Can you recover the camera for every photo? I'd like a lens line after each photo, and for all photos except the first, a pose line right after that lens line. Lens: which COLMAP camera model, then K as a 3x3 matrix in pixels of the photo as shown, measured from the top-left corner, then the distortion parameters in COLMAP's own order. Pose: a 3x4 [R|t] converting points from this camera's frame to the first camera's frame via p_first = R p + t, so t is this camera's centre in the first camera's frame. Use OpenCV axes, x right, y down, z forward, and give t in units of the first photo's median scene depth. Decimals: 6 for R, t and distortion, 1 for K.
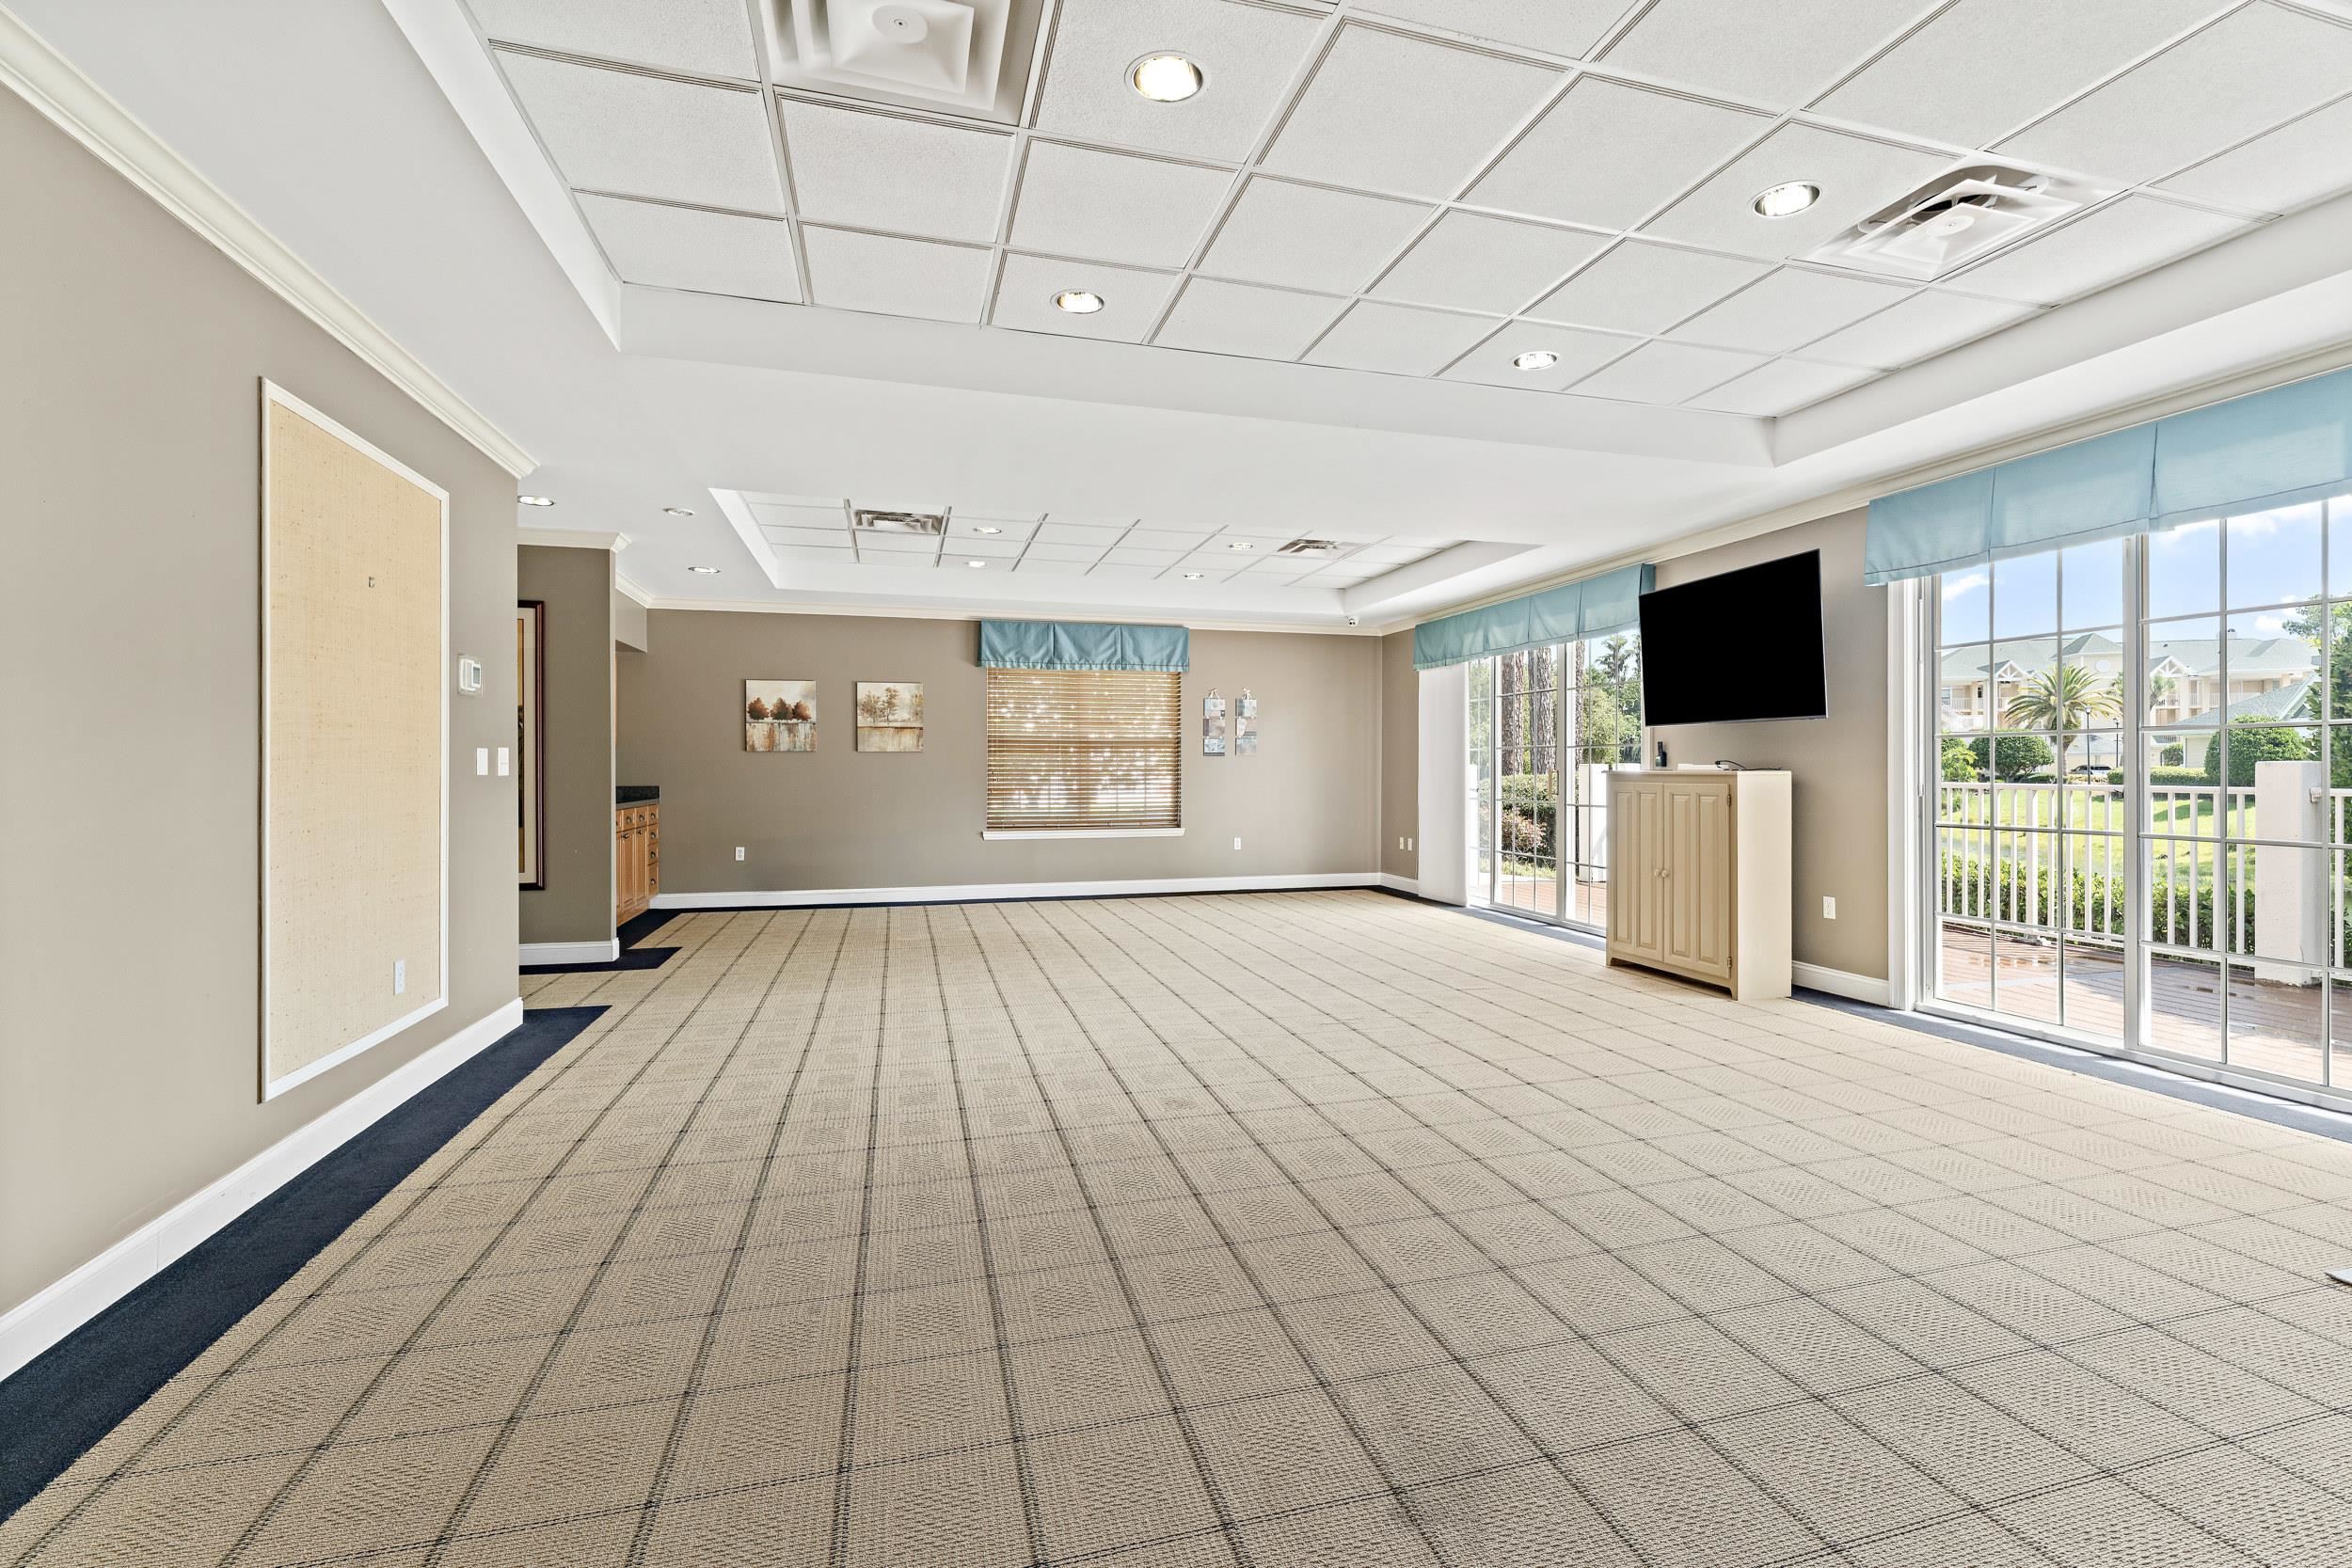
lens RADIAL K [[1023.4, 0, 1176.0], [0, 1023.4, 784.0], [0, 0, 1]] dist [-0.002459, -0.000219]
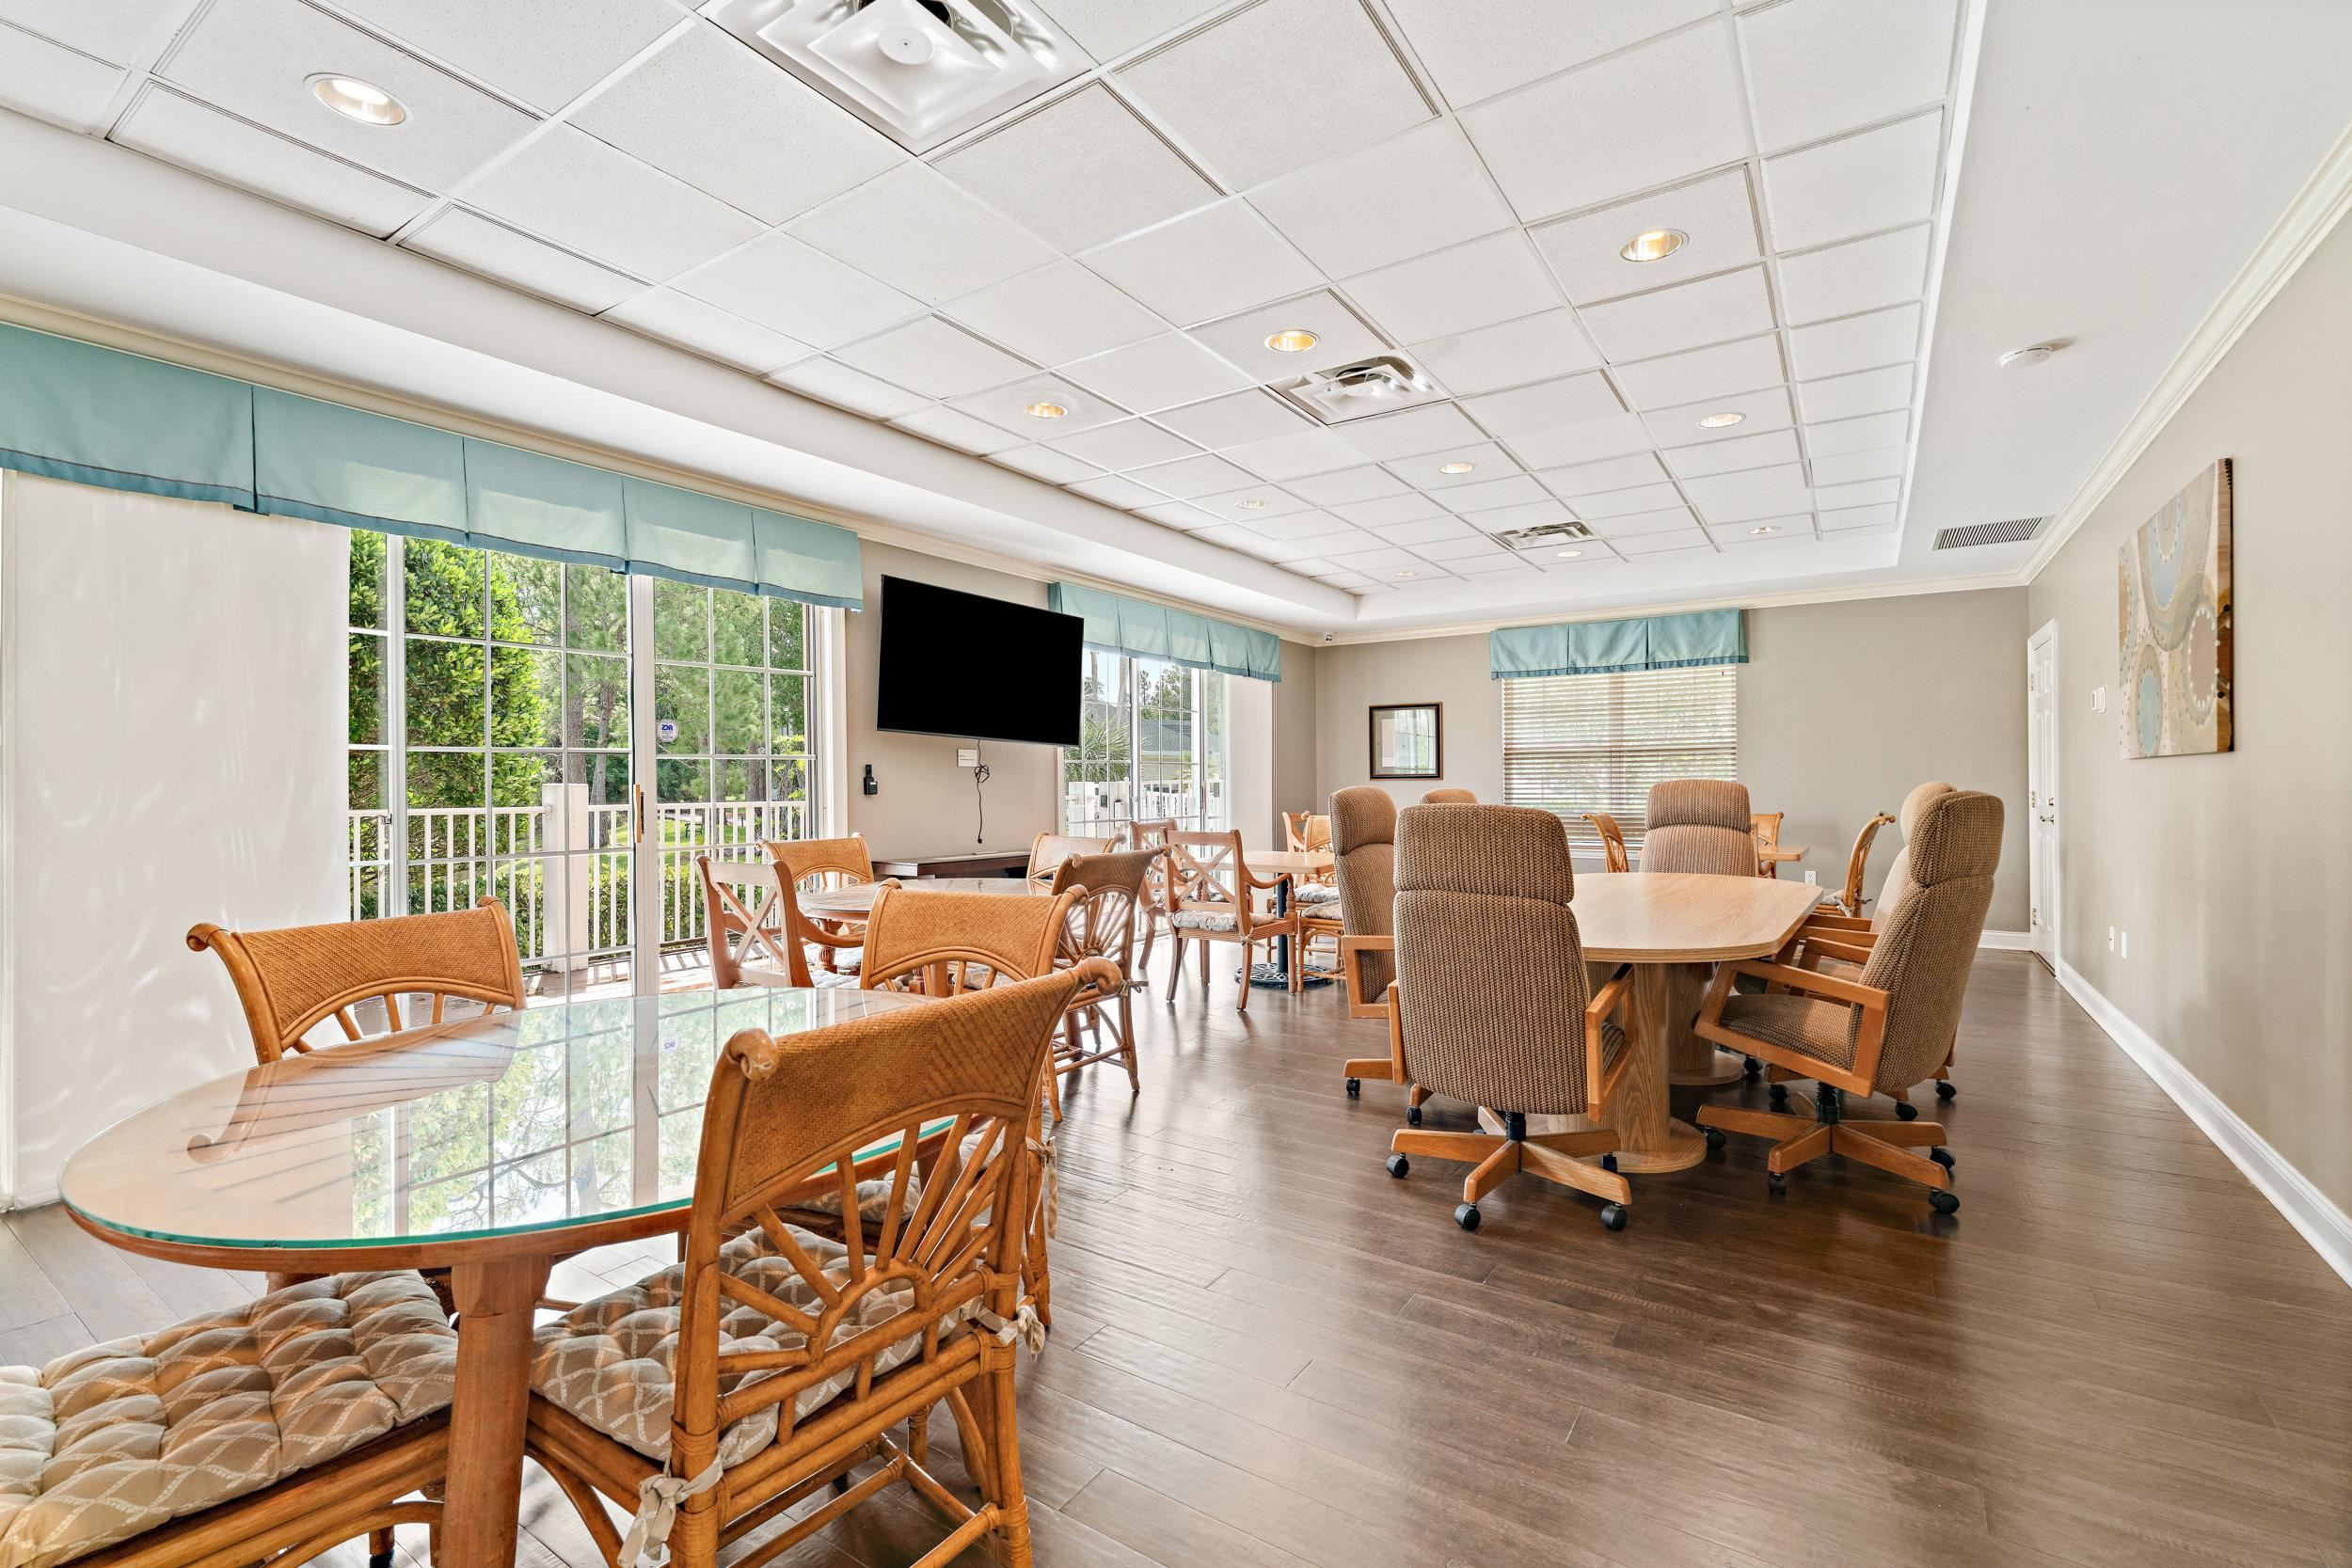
lens RADIAL K [[1023.4, 0, 1176.0], [0, 1023.4, 784.0], [0, 0, 1]] dist [-0.002459, -0.000219]
pose [[-0.646808, 0.002053, 0.762650, -0.353791], [0.018994, 0.999730, 0.013418, -0.026818], [-0.762416, 0.023165, -0.646672, 1.393117]]
